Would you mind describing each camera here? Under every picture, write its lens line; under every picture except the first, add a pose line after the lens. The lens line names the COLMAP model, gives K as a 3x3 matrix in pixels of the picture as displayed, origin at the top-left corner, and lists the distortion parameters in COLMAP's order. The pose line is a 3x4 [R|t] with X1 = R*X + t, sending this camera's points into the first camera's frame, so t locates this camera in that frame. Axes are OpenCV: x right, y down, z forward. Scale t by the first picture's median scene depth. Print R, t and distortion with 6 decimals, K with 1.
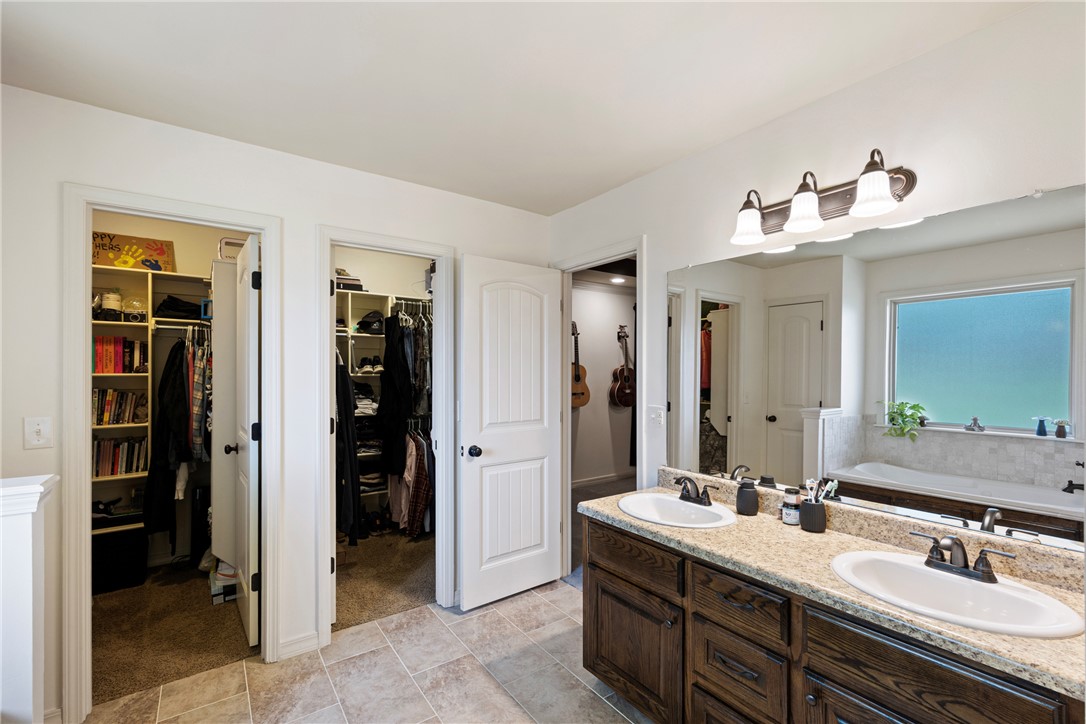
lens RADIAL K [[471.8, 0, 550.8], [0, 471.8, 371.3], [0, 0, 1]] dist [-0.005614, 0.001564]
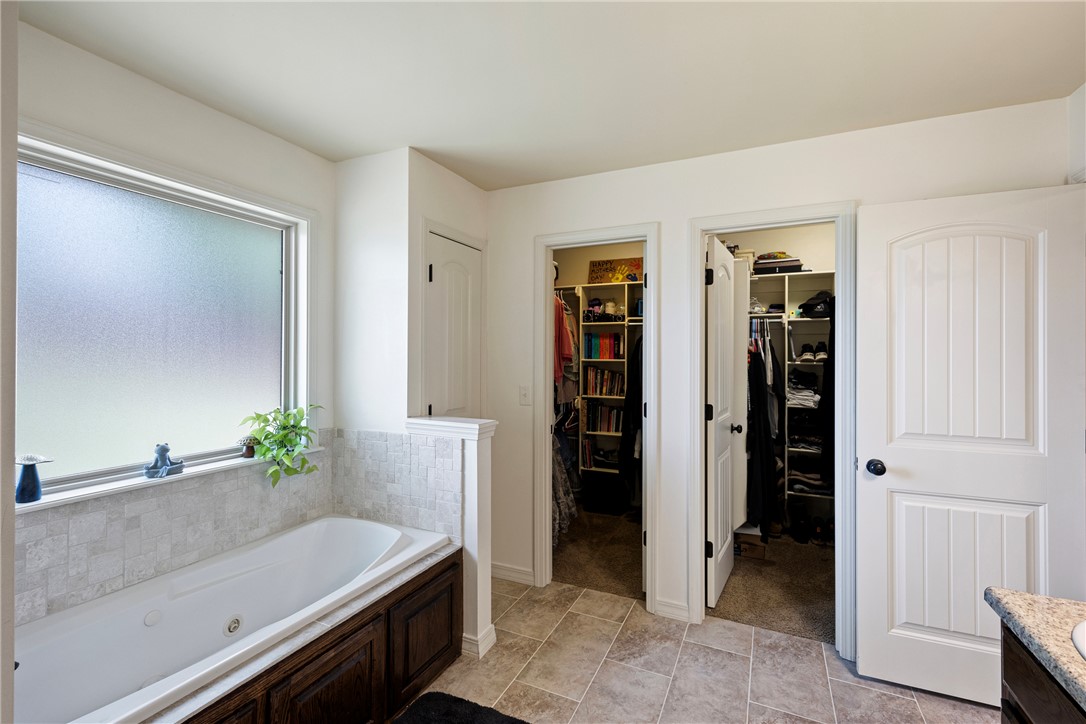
lens RADIAL K [[471.8, 0, 548.8], [0, 471.8, 354.1], [0, 0, 1]] dist [-0.005614, 0.001564]
pose [[0.475906, -0.002919, -0.879491, 0.275500], [-0.007289, 0.999947, -0.007263, 0.000646], [0.879466, 0.009867, 0.475860, 0.214547]]
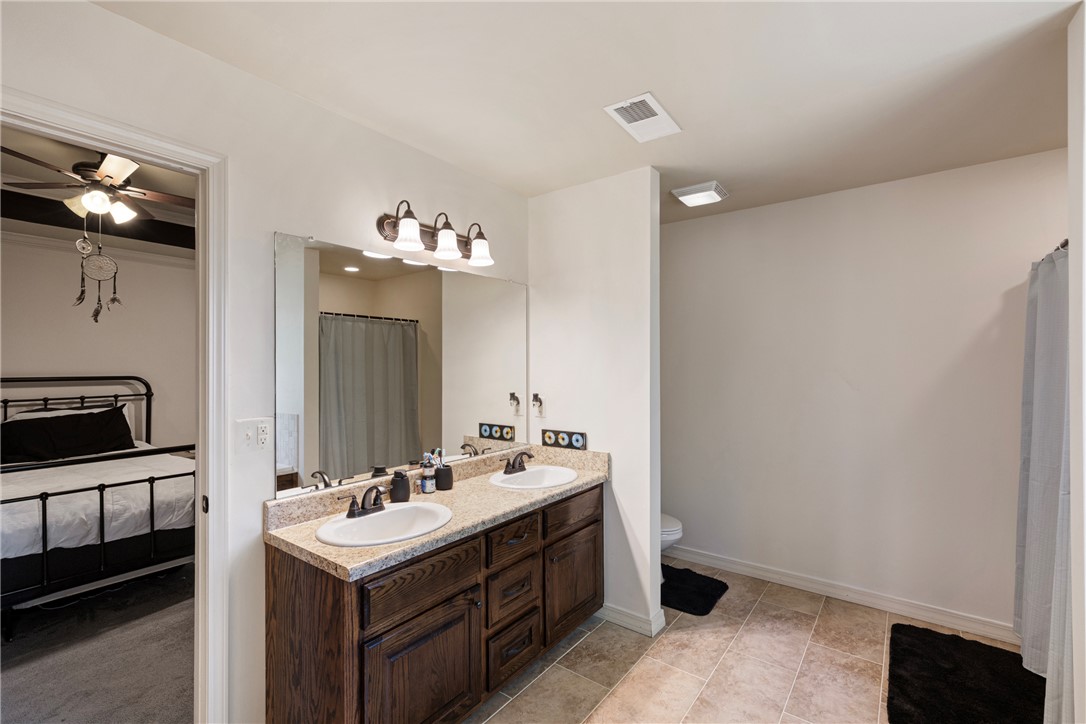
lens RADIAL K [[471.8, 0, 544.8], [0, 471.8, 364.4], [0, 0, 1]] dist [-0.005614, 0.001564]
pose [[-0.285173, 0.003580, 0.958469, -0.575987], [0.004221, 0.999988, -0.002480, -0.002126], [-0.958467, 0.003339, -0.285185, 0.820258]]
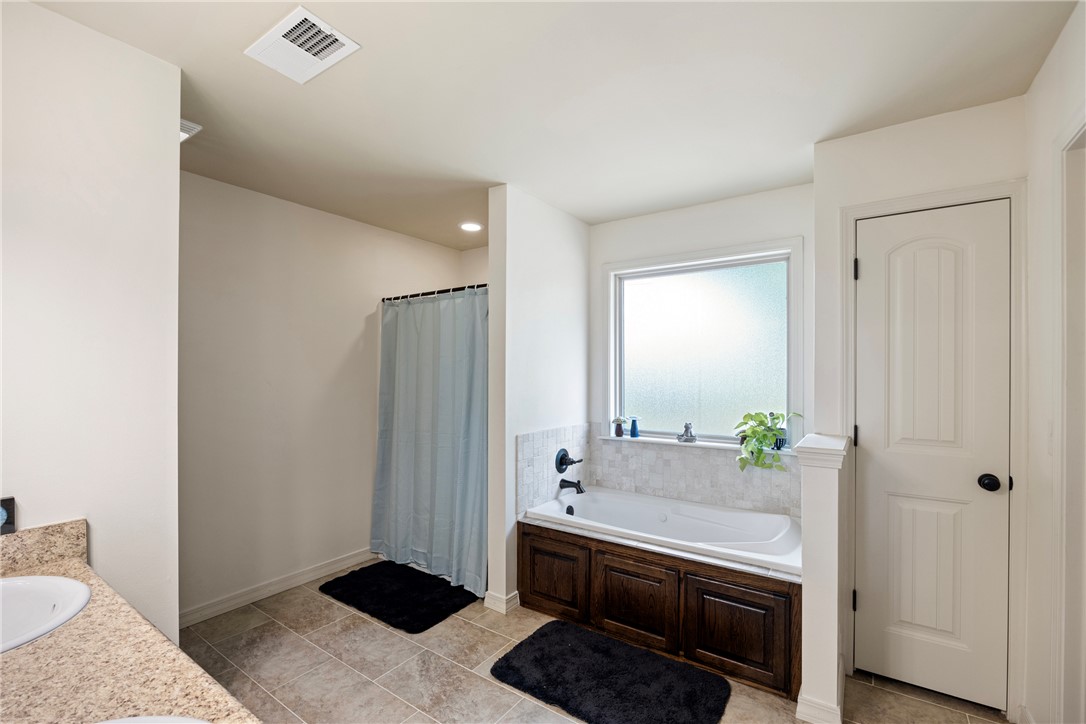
lens RADIAL K [[471.8, 0, 553.9], [0, 471.8, 372.9], [0, 0, 1]] dist [-0.005614, 0.001564]
pose [[-0.943026, -0.000326, -0.332719, 0.050974], [-0.002793, 0.999972, 0.006936, 0.004254], [0.332707, 0.007470, -0.943001, 1.144039]]
